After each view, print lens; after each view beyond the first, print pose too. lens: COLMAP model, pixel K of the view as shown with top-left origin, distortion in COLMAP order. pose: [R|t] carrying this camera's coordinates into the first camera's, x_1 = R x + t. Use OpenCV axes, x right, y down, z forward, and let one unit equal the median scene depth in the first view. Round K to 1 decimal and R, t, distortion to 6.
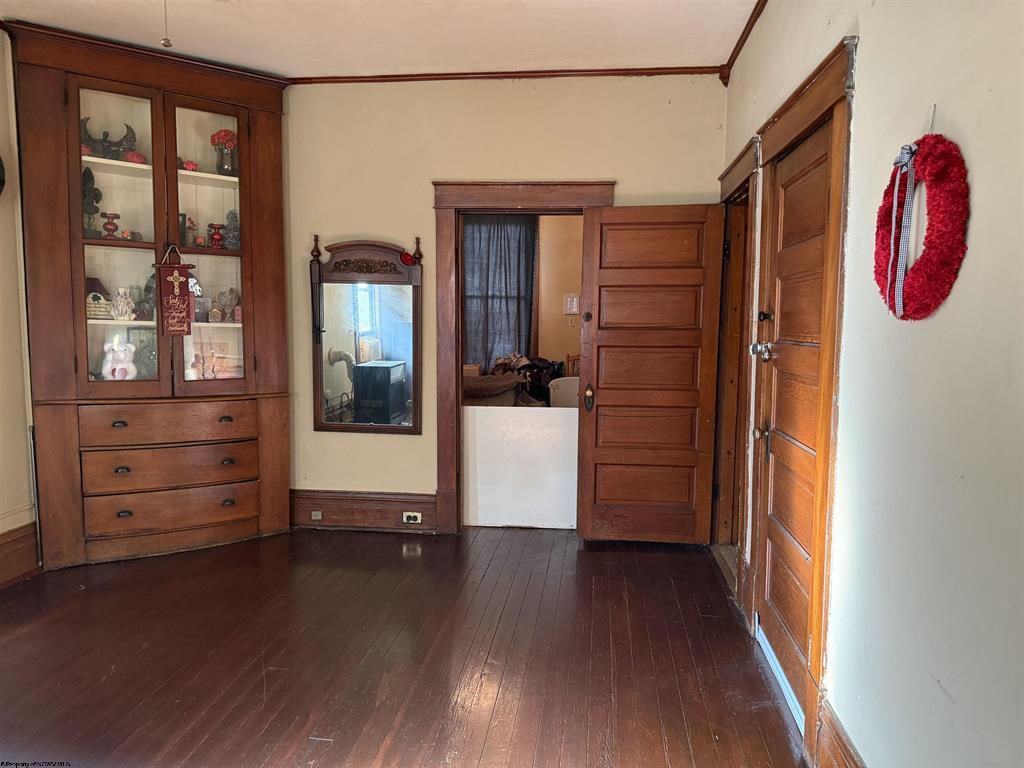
lens RADIAL K [[719.6, 0, 510.5], [0, 719.6, 385.5], [0, 0, 1]] dist [-0.006999, -0.003025]
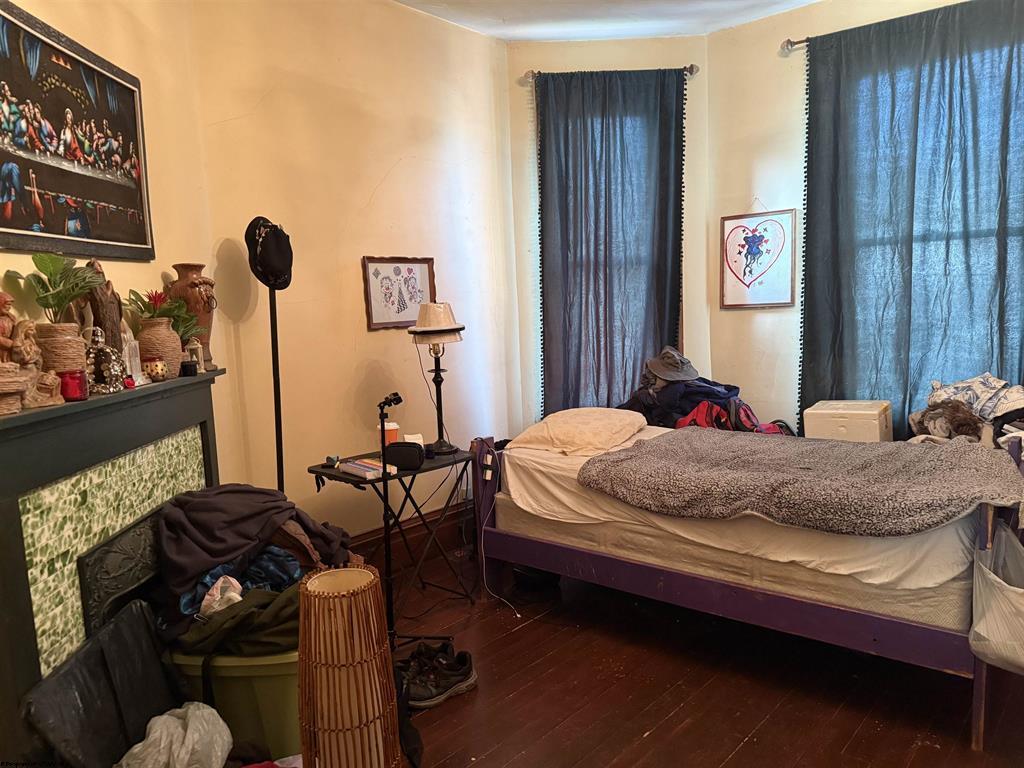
lens RADIAL K [[719.6, 0, 507.4], [0, 719.6, 390.6], [0, 0, 1]] dist [-0.006999, -0.003025]
pose [[0.831255, 0.021987, -0.555457, 0.001787], [-0.015982, 0.999750, 0.015656, -0.011515], [0.555662, -0.004137, 0.831398, 0.158281]]
